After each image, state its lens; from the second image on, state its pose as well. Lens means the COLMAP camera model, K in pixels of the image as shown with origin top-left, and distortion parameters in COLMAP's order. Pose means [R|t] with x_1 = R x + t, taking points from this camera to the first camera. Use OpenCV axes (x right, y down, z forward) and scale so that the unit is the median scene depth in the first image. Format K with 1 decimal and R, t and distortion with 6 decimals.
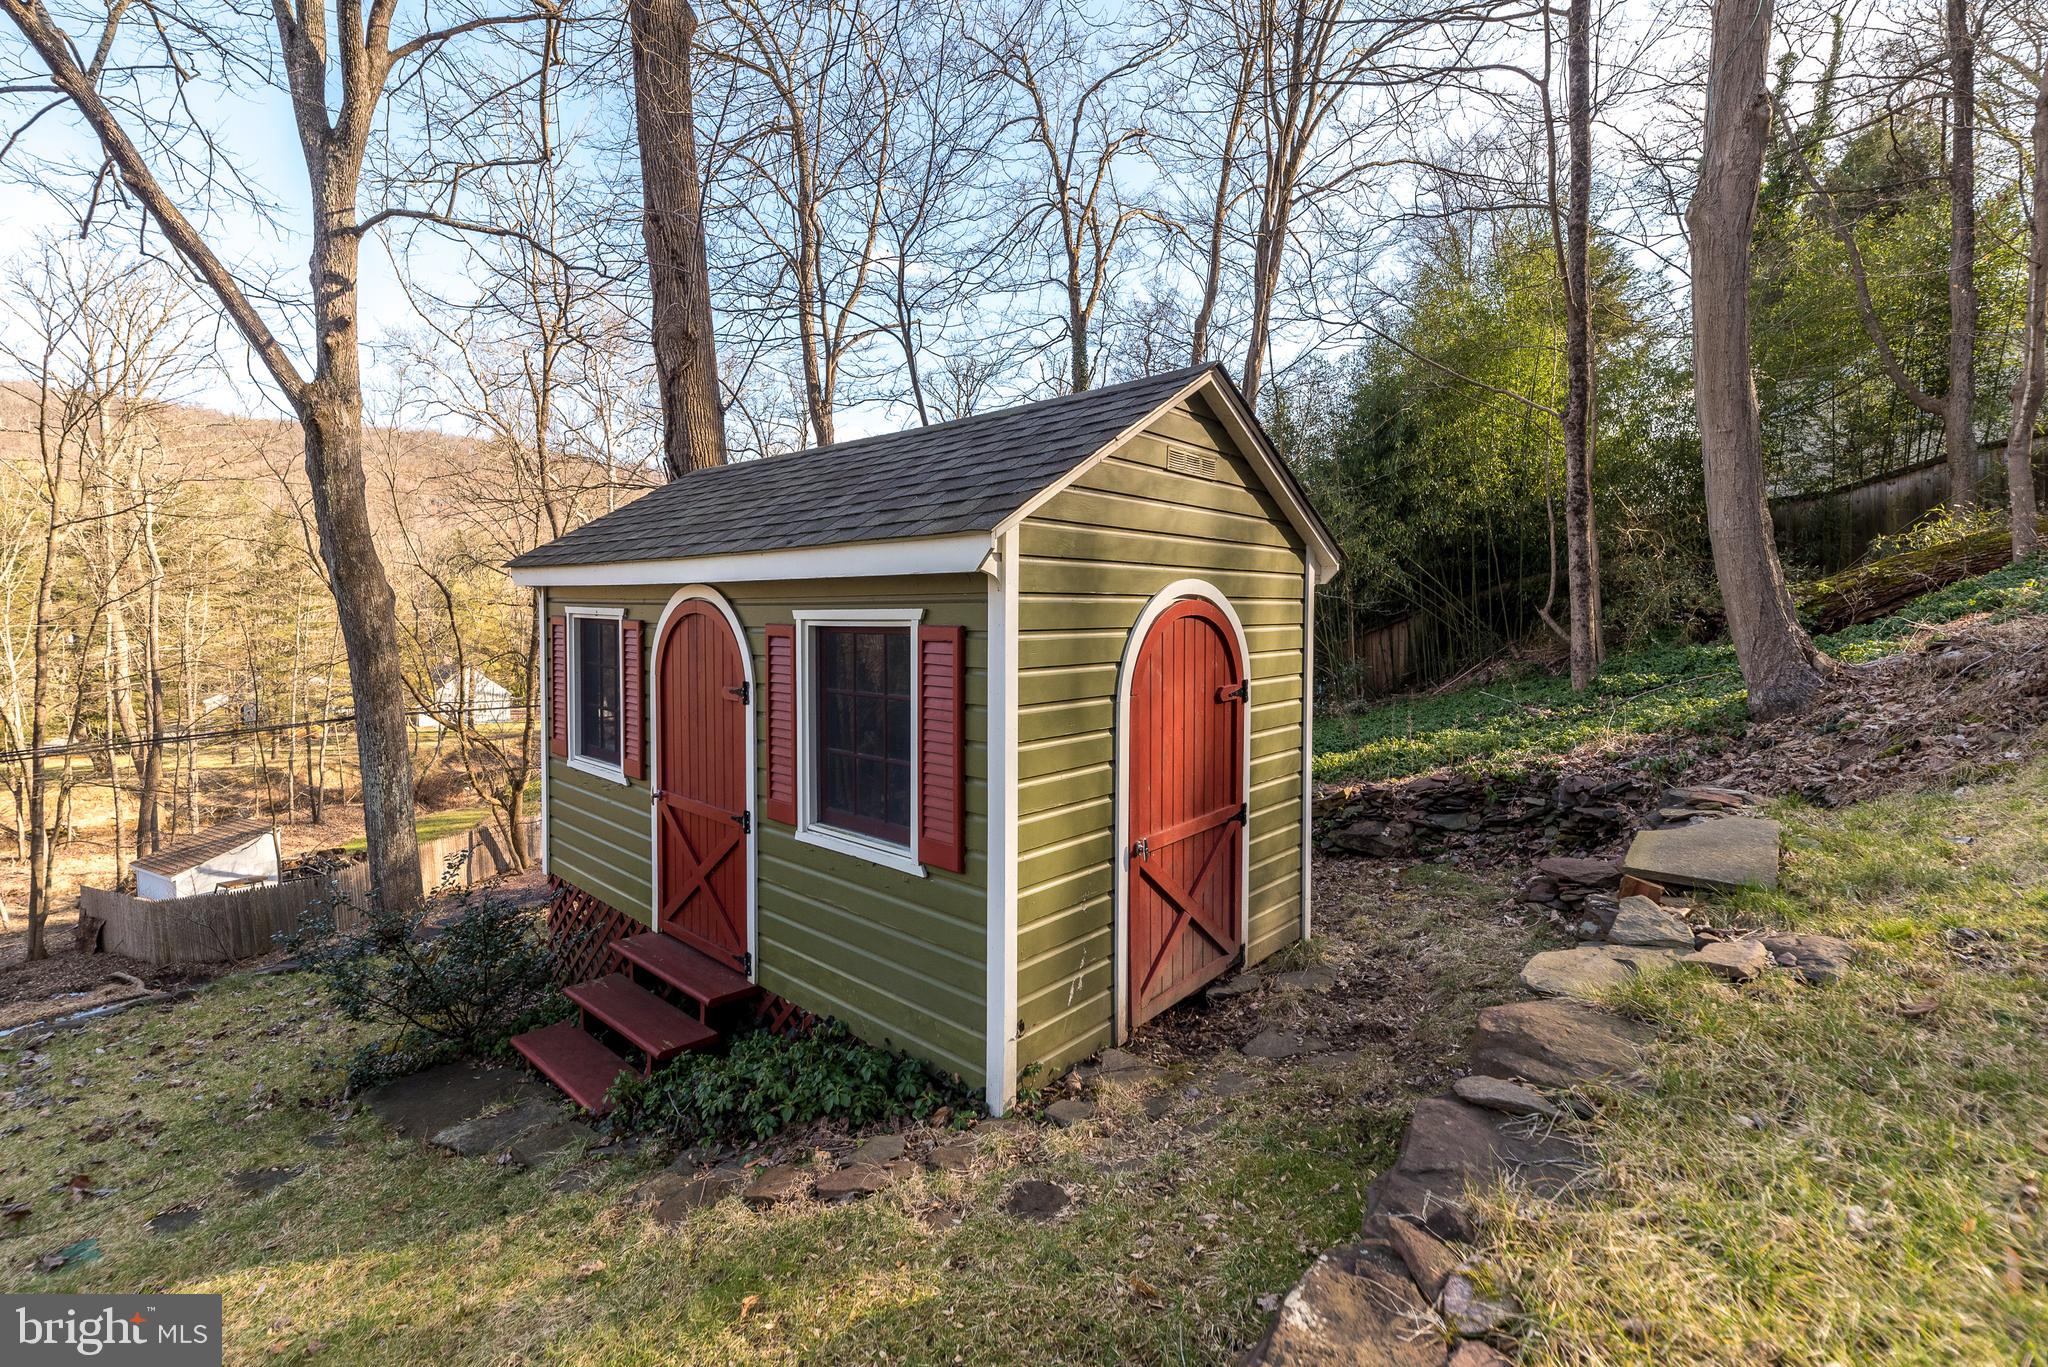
lens RADIAL K [[890.6, 0, 1063.4], [0, 890.6, 650.6], [0, 0, 1]] dist [0.003793, 0.000475]
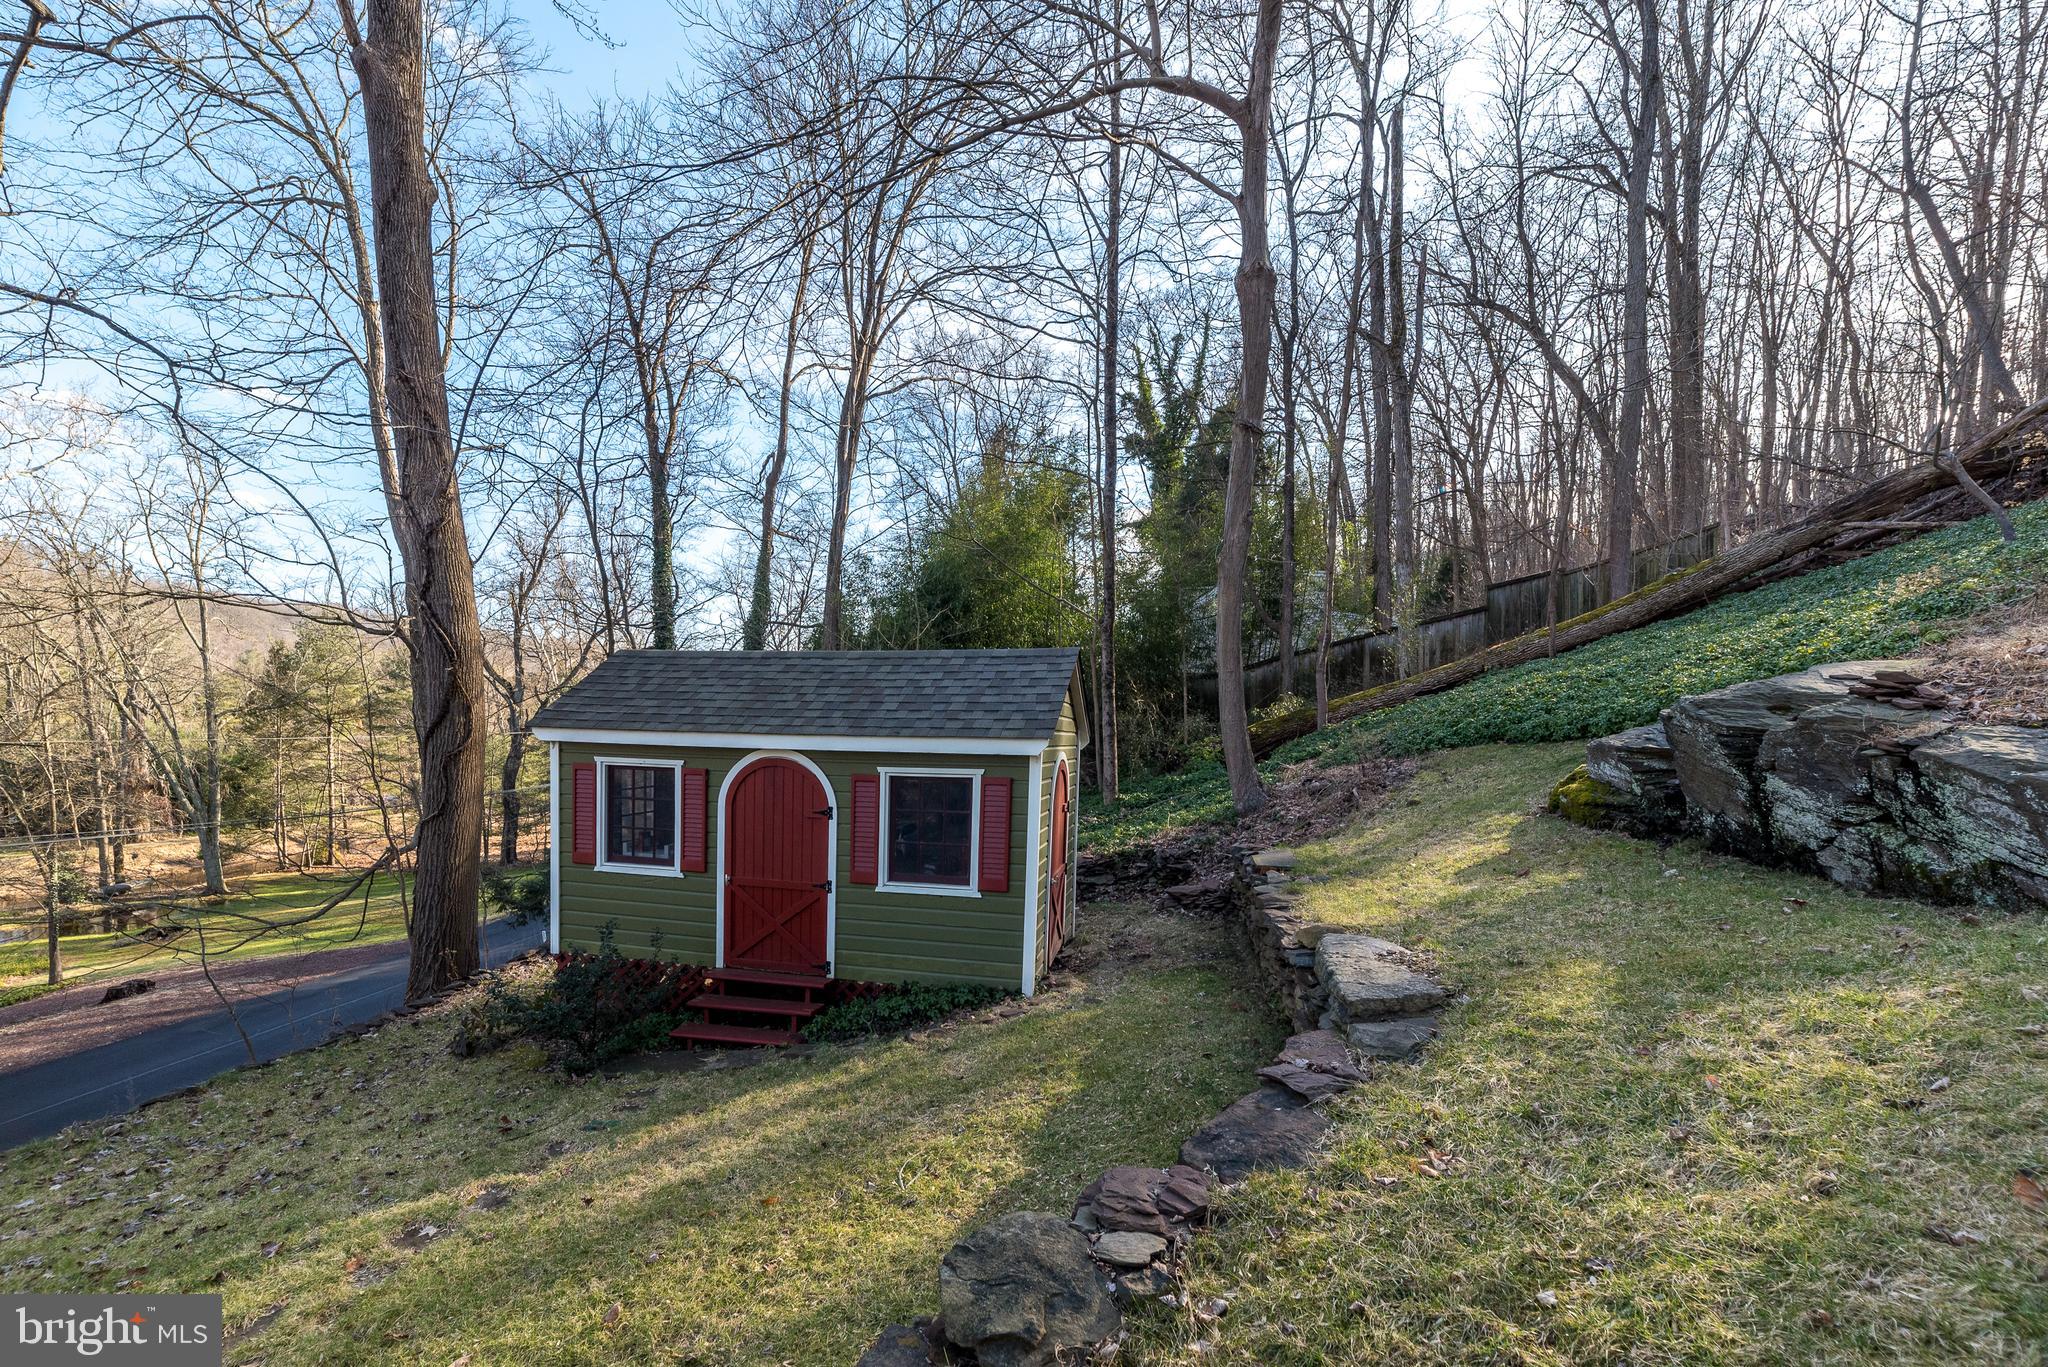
lens RADIAL K [[890.6, 0, 957.6], [0, 890.6, 798.5], [0, 0, 1]] dist [0.003793, 0.000475]
pose [[0.894609, -0.014956, 0.446599, -0.263032], [0.002270, 0.999579, 0.028928, -0.008932], [-0.446844, -0.024865, 0.894266, -0.195702]]
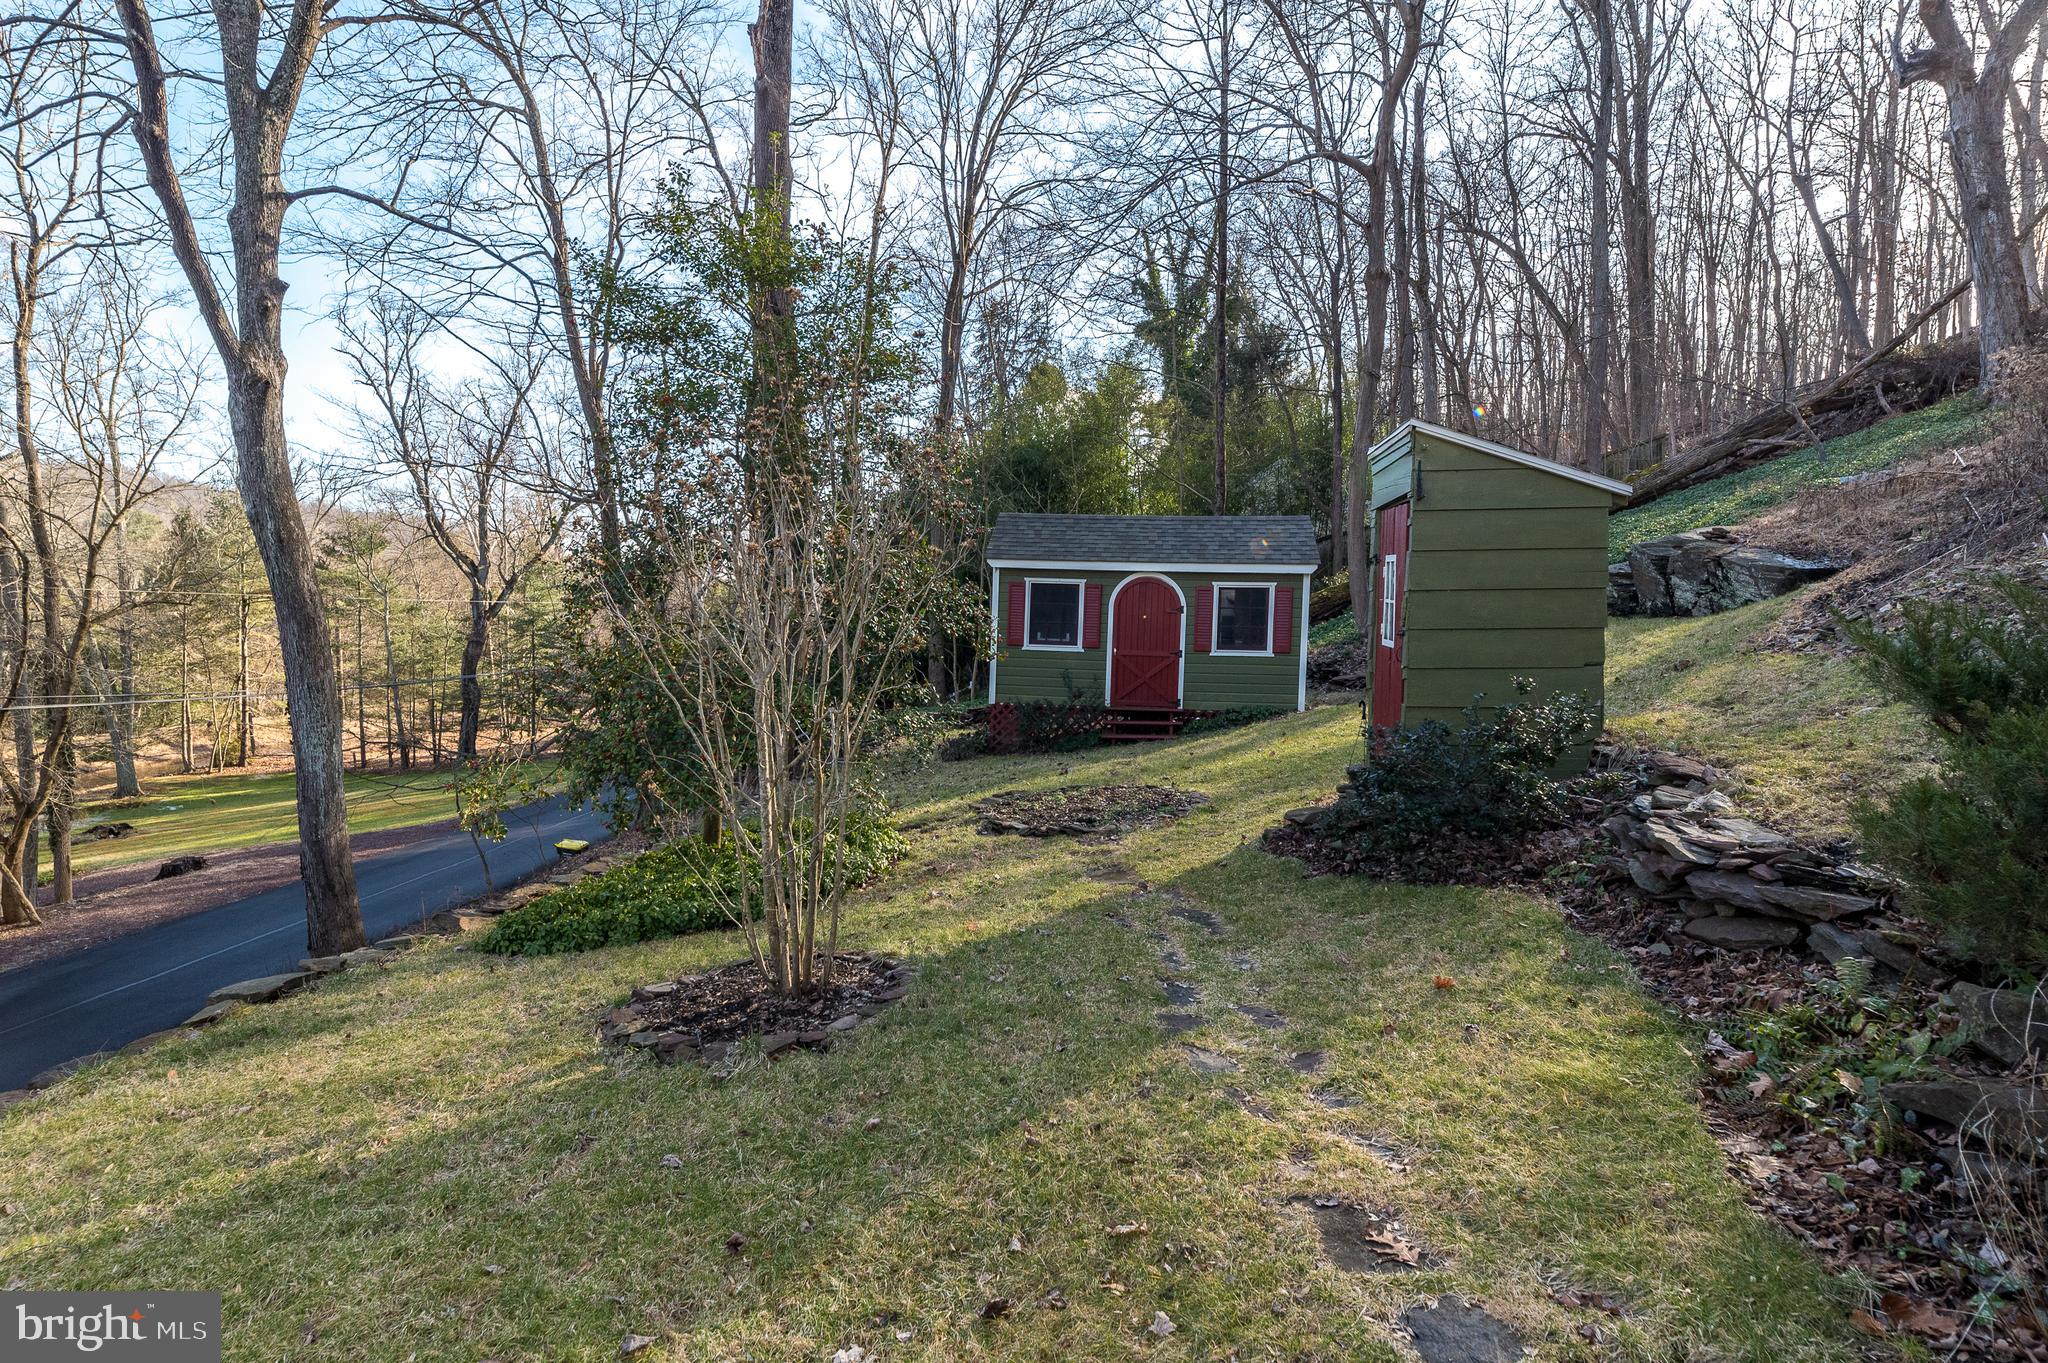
lens RADIAL K [[1017.3, 0, 1040.0], [0, 1017.3, 685.0], [0, 0, 1]] dist [0.006110, 0.000422]
pose [[0.820744, -0.011331, 0.571184, -0.771684], [0.007428, 0.999930, 0.009162, 0.075815], [-0.571248, -0.003277, 0.820771, -0.435346]]
